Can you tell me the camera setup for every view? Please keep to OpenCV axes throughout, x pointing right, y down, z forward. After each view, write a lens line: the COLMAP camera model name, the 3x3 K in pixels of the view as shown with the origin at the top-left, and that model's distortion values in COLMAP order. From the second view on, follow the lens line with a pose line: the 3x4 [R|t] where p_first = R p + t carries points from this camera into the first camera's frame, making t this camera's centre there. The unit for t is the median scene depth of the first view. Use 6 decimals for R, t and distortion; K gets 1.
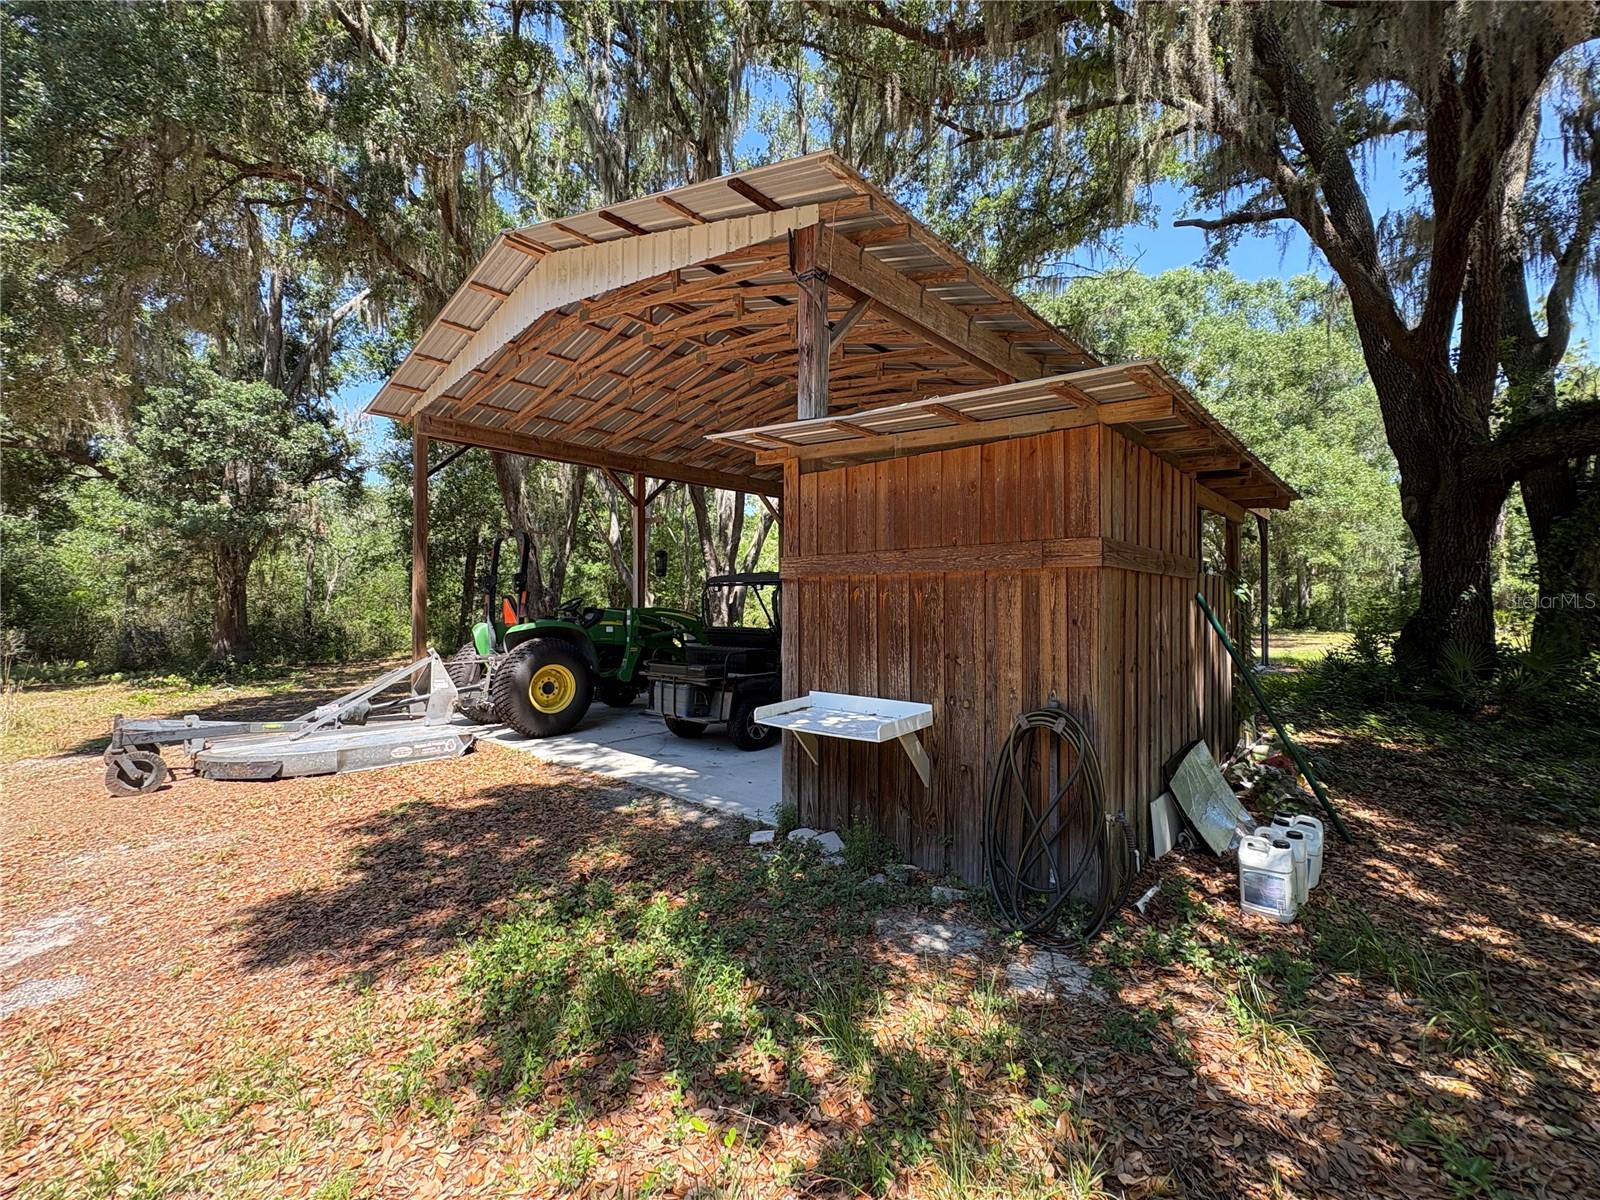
lens RADIAL K [[686.0, 0, 800.0], [0, 686.0, 600.0], [0, 0, 1]] dist [0.000762, -0.000217]
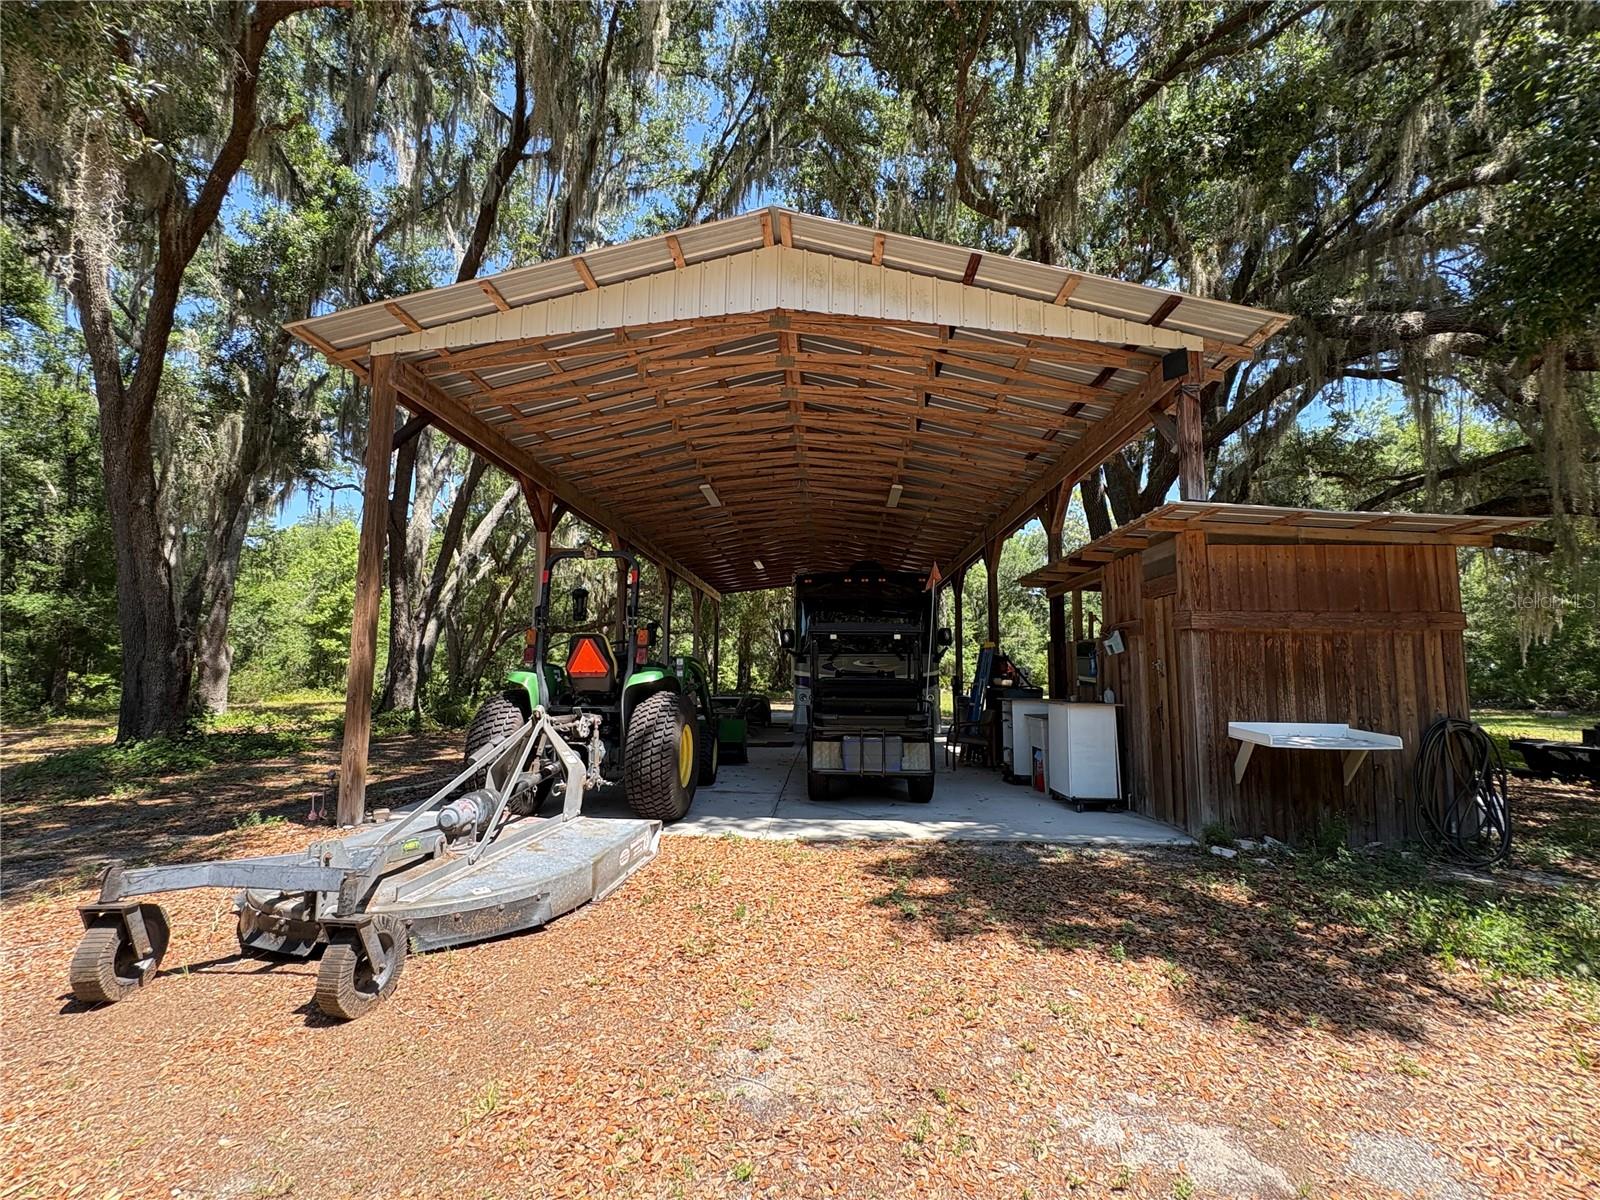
lens RADIAL K [[686.0, 0, 800.0], [0, 686.0, 600.0], [0, 0, 1]] dist [0.000762, -0.000217]
pose [[0.775710, 0.076037, 0.626492, -1.570046], [-0.015459, 0.994707, -0.101586, 0.061428], [-0.630900, 0.069116, 0.772780, 0.614926]]
